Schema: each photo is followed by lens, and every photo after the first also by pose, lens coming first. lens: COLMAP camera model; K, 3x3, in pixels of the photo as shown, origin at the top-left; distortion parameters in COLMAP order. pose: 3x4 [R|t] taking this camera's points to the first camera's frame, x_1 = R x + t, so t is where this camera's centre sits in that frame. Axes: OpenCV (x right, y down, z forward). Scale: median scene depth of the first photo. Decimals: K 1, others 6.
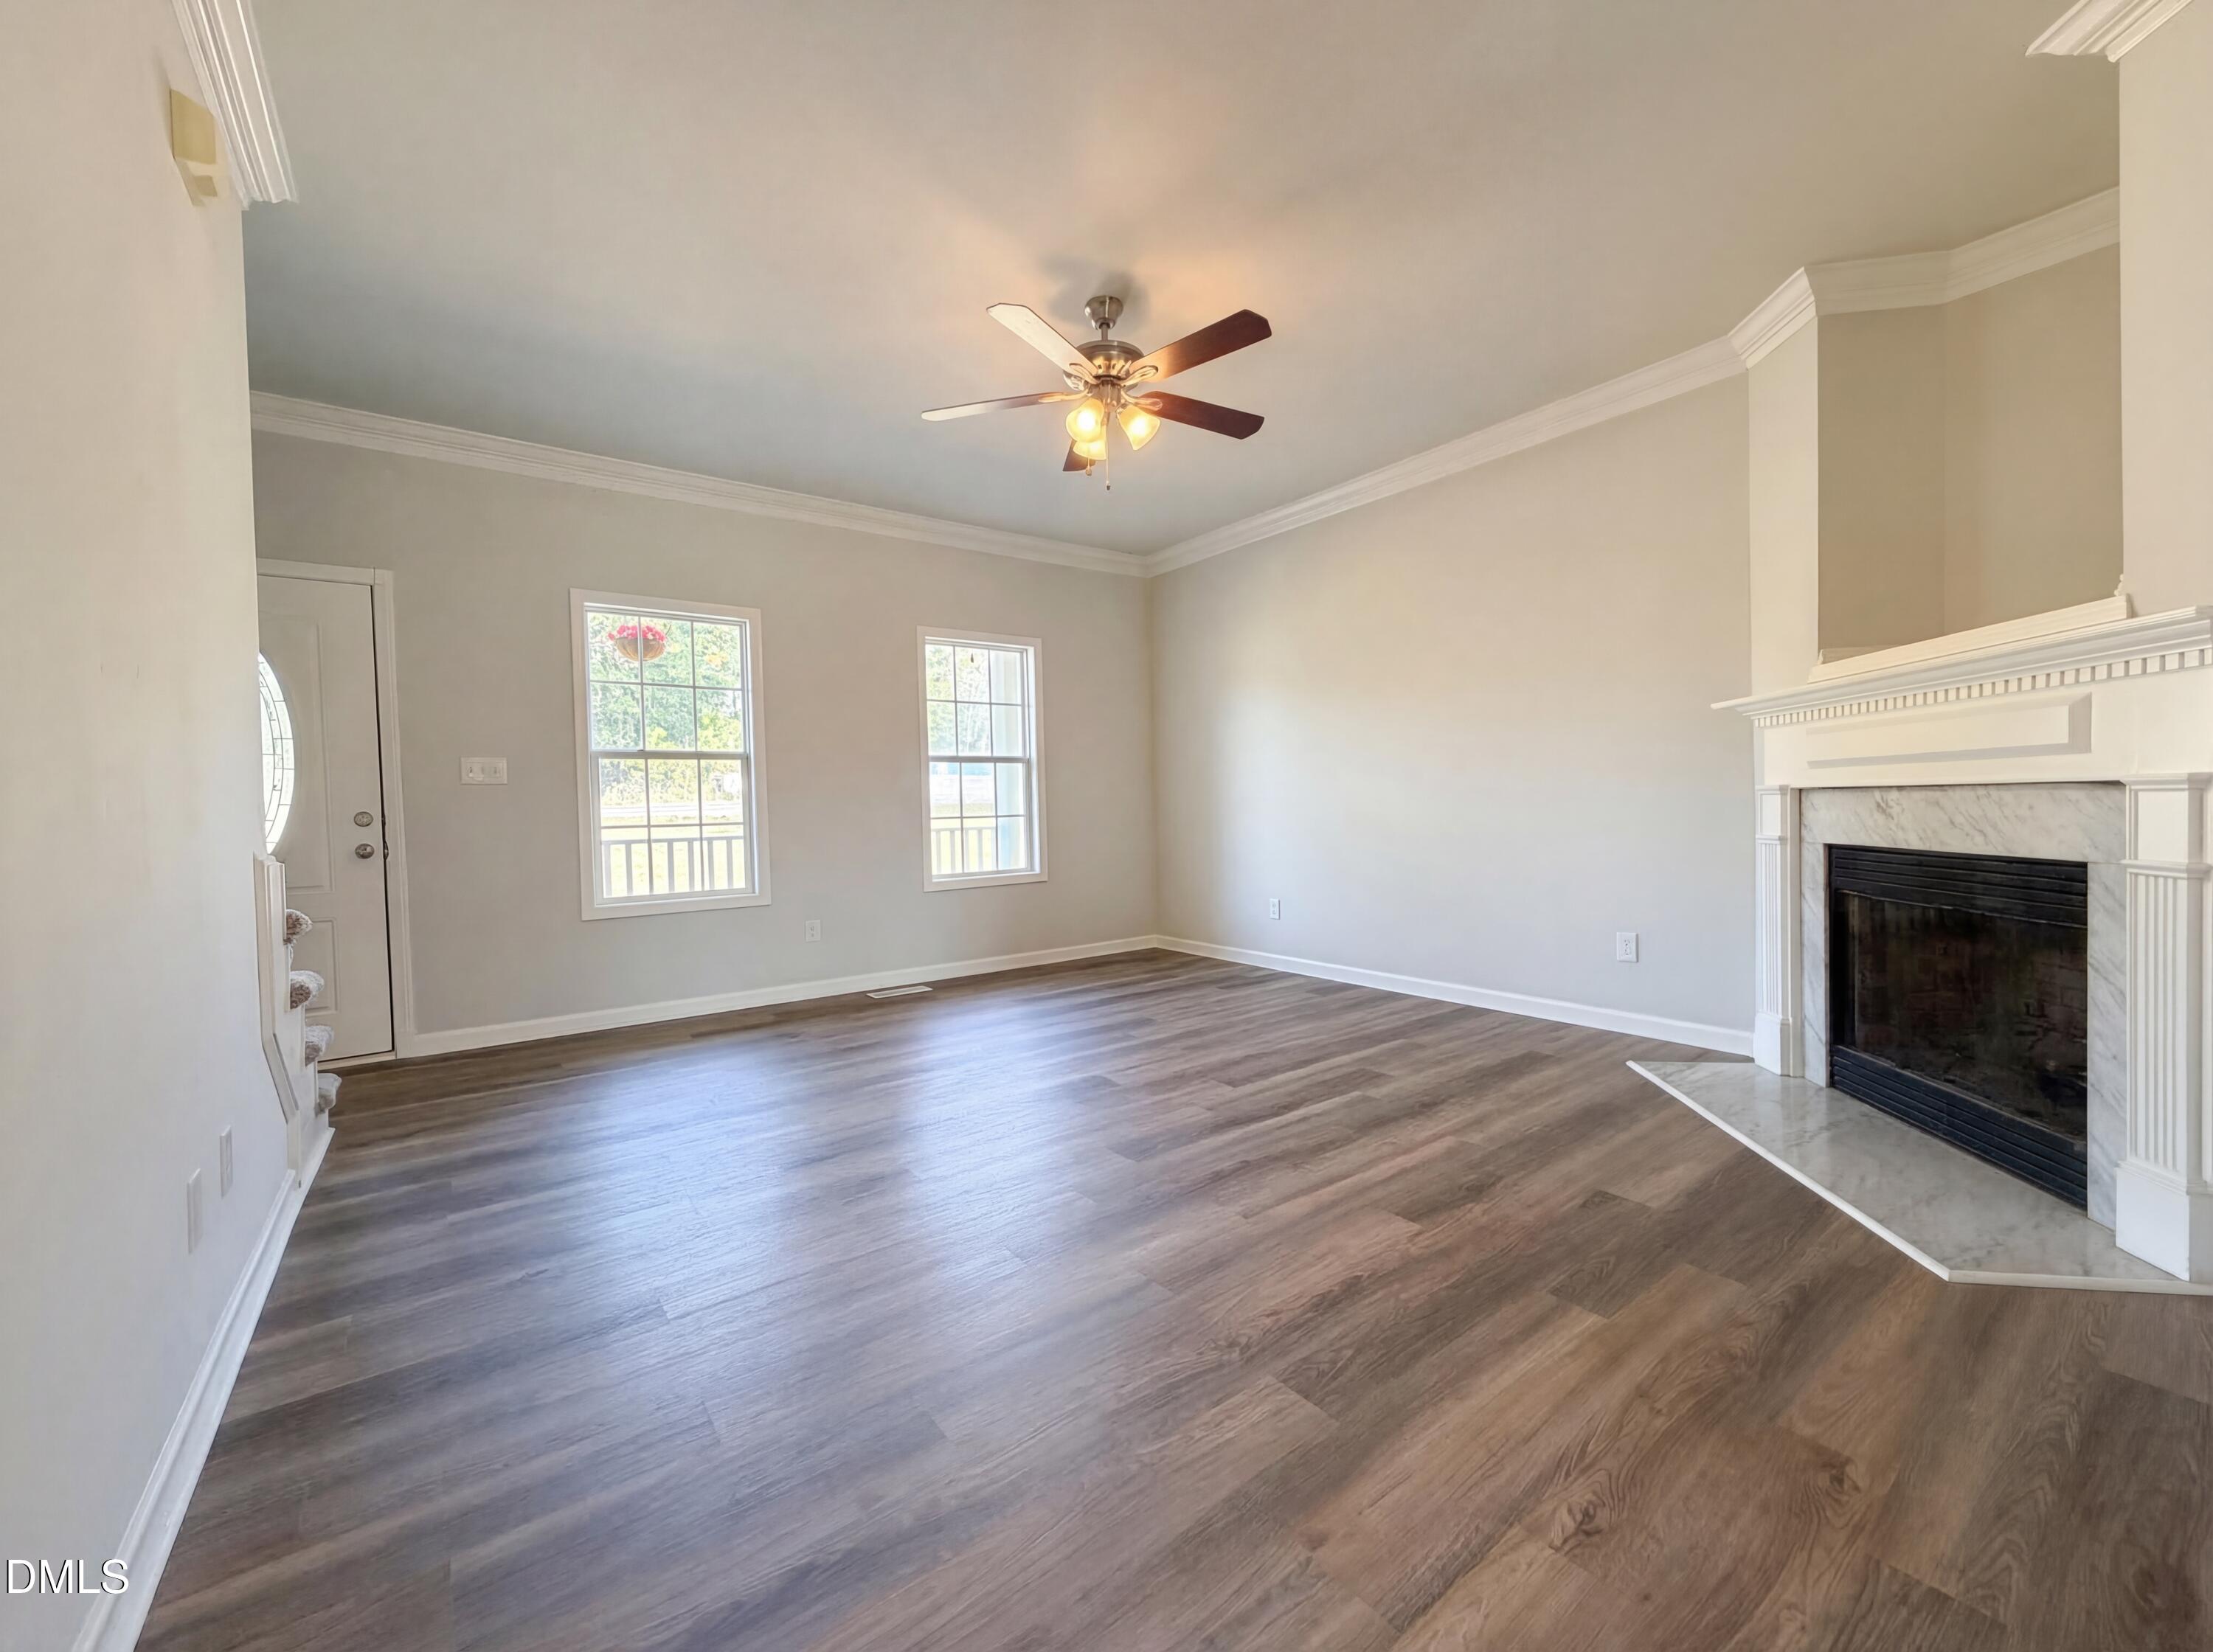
lens RADIAL K [[880.4, 0, 1106.5], [0, 880.4, 826.0], [0, 0, 1]] dist [-0.001225, 0.000057]
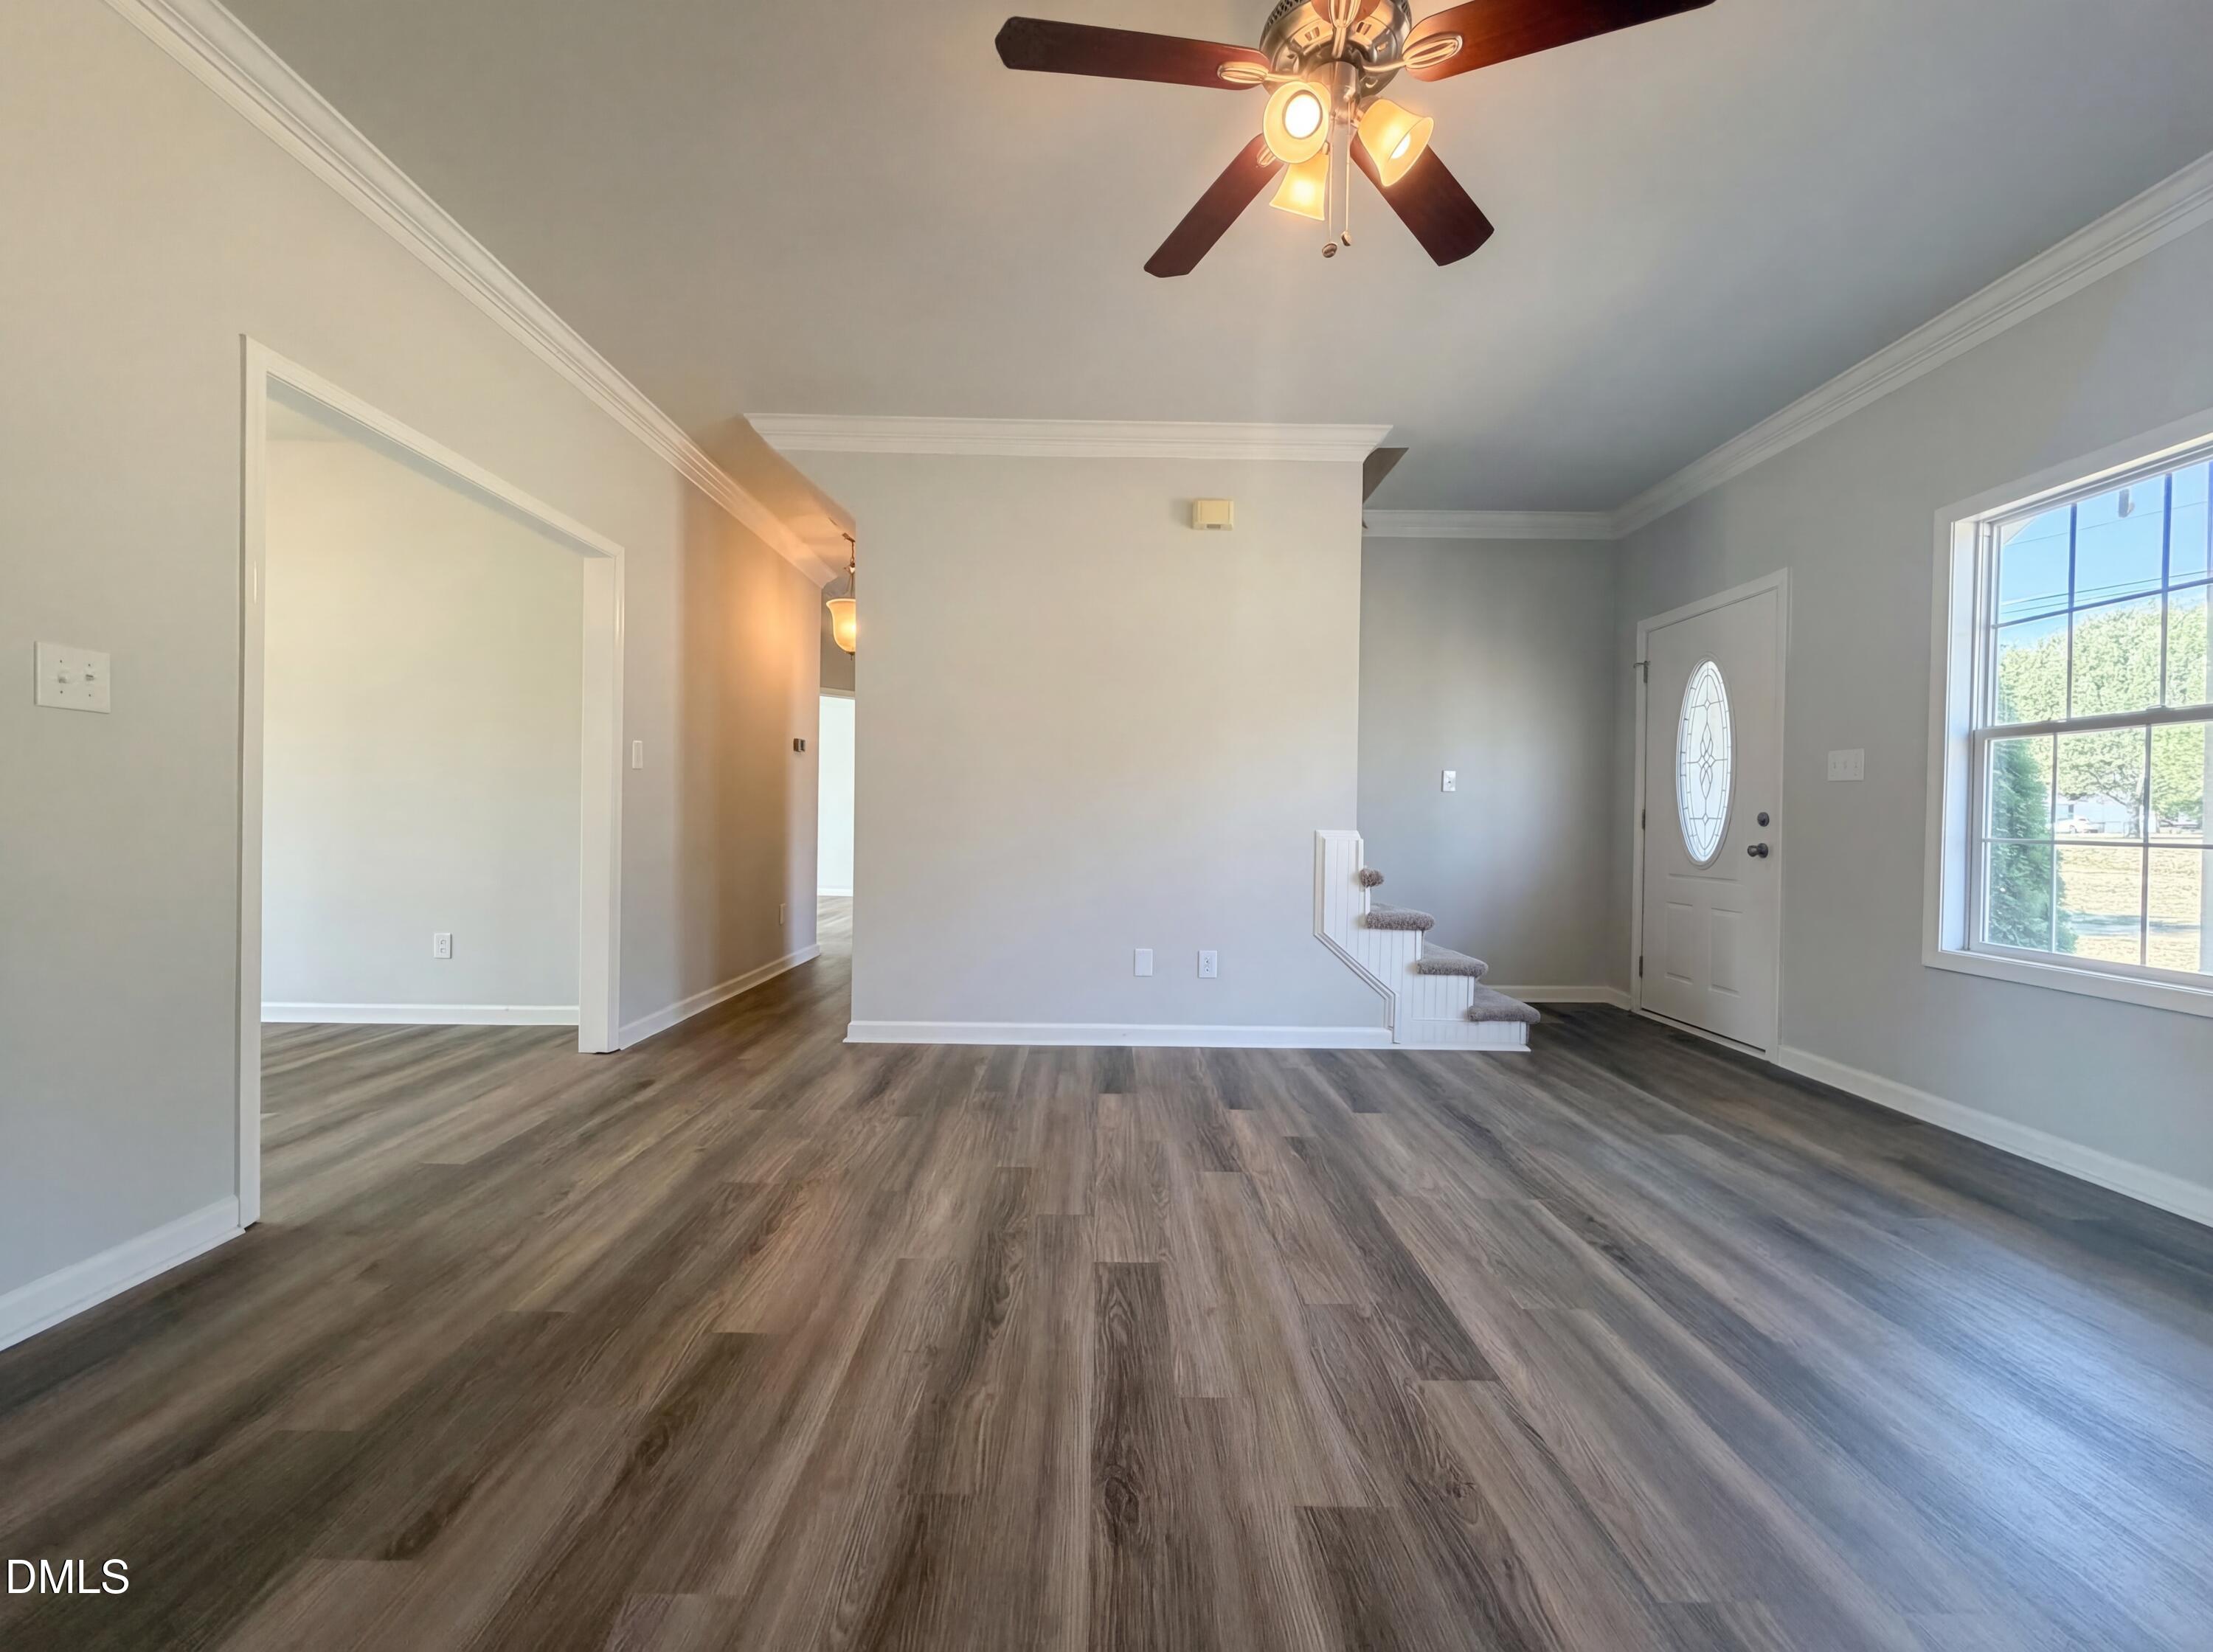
lens RADIAL K [[880.4, 0, 1106.5], [0, 880.4, 826.0], [0, 0, 1]] dist [-0.001225, 0.000057]
pose [[-0.599672, 0.021432, -0.799959, 0.657012], [-0.019947, 0.998930, 0.041716, -0.040139], [0.799998, 0.040973, -0.598603, 1.477940]]
